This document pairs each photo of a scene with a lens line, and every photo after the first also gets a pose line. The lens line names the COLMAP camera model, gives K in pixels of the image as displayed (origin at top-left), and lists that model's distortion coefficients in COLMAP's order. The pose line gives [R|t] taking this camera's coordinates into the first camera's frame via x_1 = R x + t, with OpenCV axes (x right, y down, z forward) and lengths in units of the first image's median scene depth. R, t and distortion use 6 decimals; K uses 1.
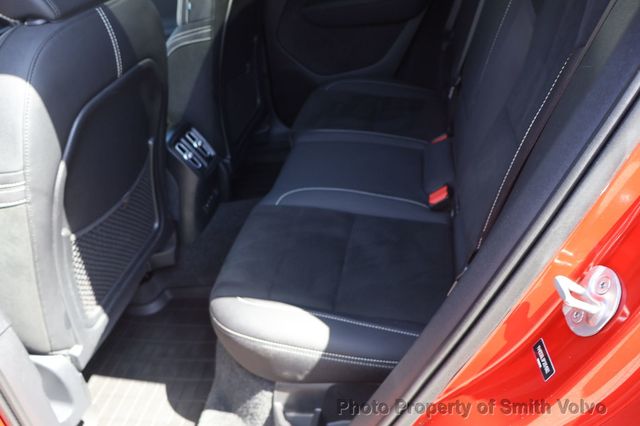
lens RADIAL K [[543.5, 0, 320.0], [0, 543.5, 213.0], [0, 0, 1]] dist [0.000385, -0.003602]
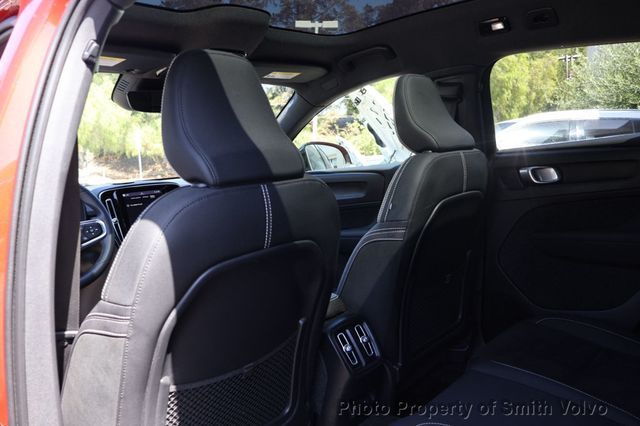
lens RADIAL K [[543.5, 0, 320.0], [0, 543.5, 213.0], [0, 0, 1]] dist [0.000385, -0.003602]
pose [[0.862361, 0.158712, -0.480774, 0.195764], [-0.325749, 0.900876, -0.286898, -0.044451], [0.387583, 0.404022, 0.828581, 0.143916]]
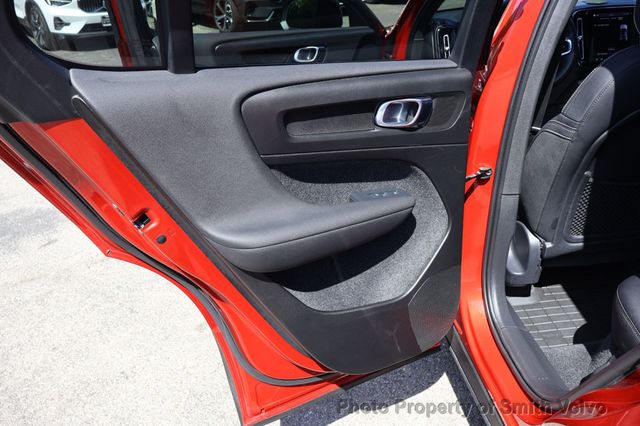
lens RADIAL K [[543.5, 0, 320.0], [0, 543.5, 213.0], [0, 0, 1]] dist [0.000385, -0.003602]
pose [[0.263087, 0.549630, -0.792901, 0.562692], [-0.504709, 0.778831, 0.372413, -0.062524], [0.822225, 0.302207, 0.482303, -0.299584]]
